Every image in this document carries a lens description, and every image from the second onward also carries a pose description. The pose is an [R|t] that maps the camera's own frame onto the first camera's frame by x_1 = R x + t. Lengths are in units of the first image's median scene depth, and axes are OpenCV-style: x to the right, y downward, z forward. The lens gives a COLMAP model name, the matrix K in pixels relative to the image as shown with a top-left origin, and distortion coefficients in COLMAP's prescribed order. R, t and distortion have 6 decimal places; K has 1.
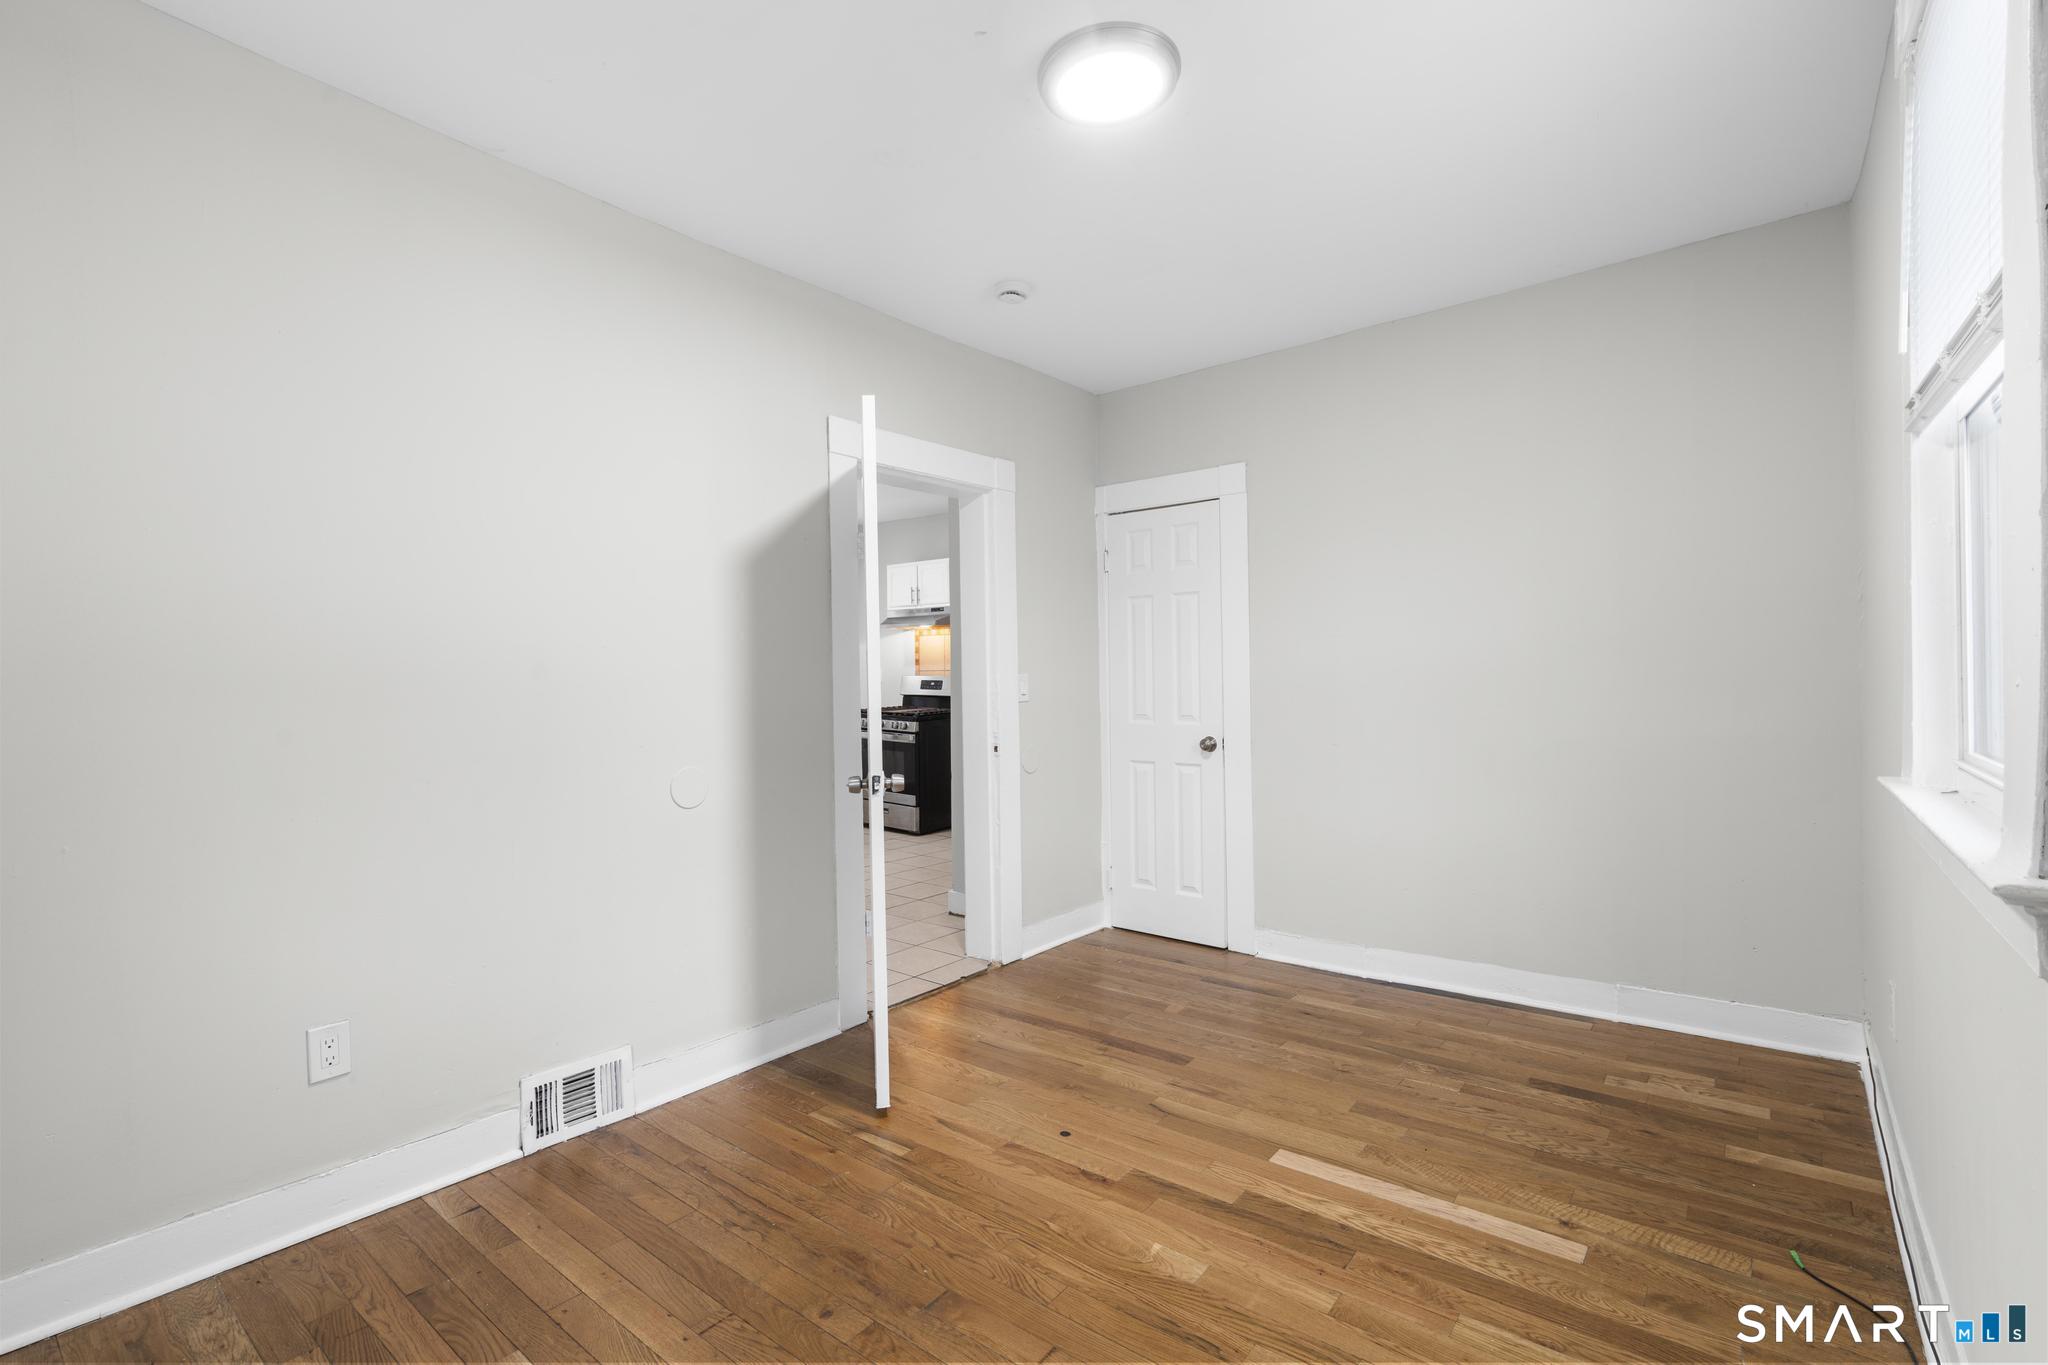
lens RADIAL K [[917.8, 0, 1024.0], [0, 917.8, 682.5], [0, 0, 1]] dist [-0.006858, 0.003673]
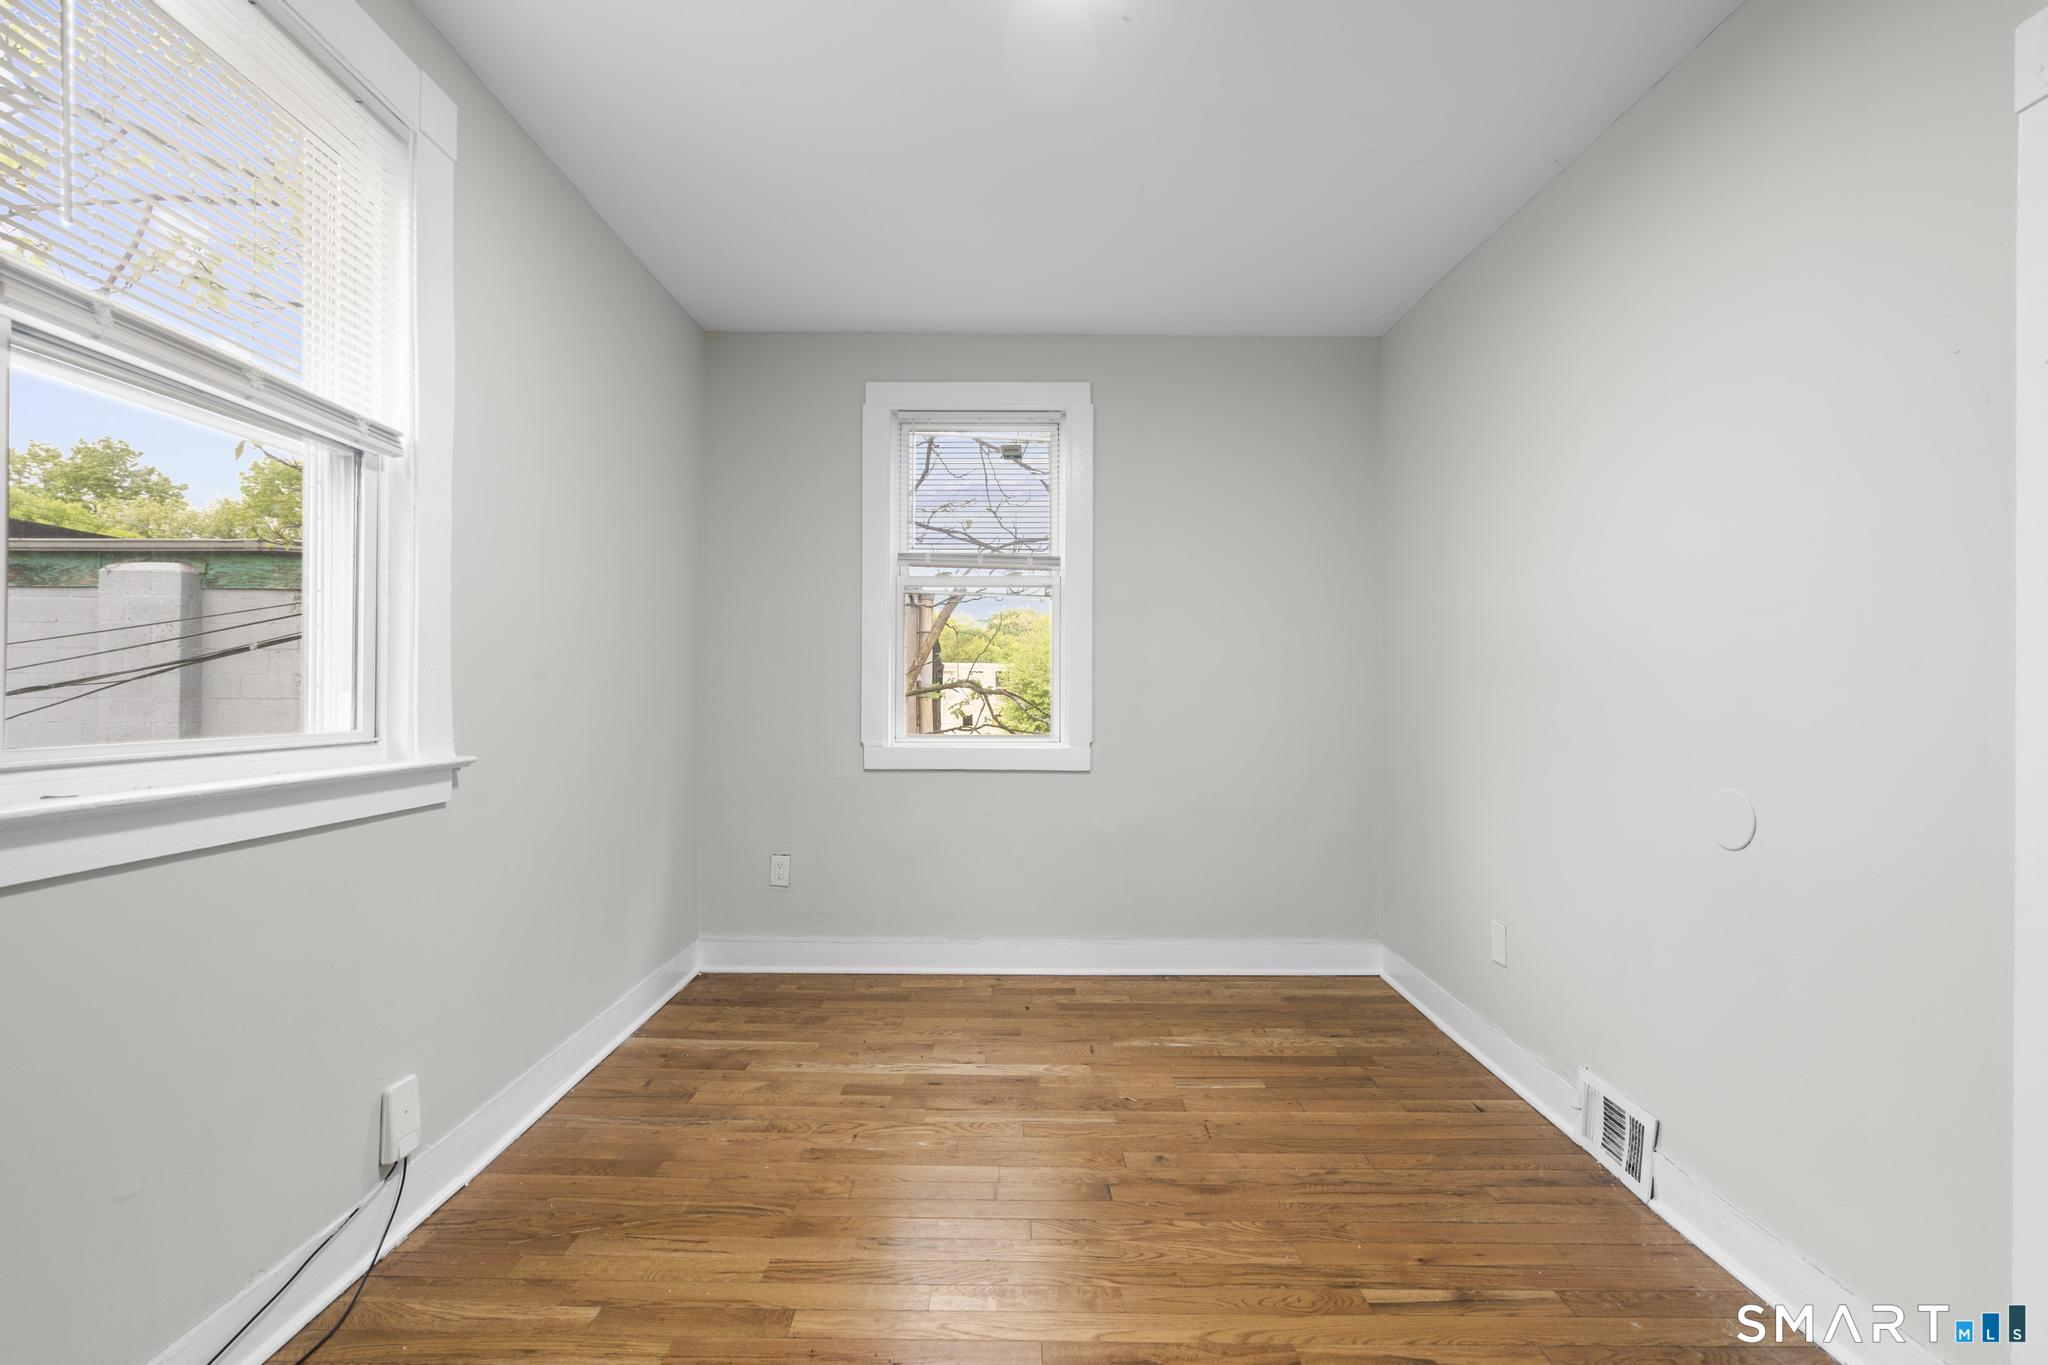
lens RADIAL K [[917.8, 0, 1024.0], [0, 917.8, 682.5], [0, 0, 1]] dist [-0.006858, 0.003673]
pose [[-0.775314, 0.004731, -0.631558, 0.634196], [-0.002050, 0.999948, 0.010007, 0.006818], [0.631573, 0.009053, -0.775264, 1.594775]]
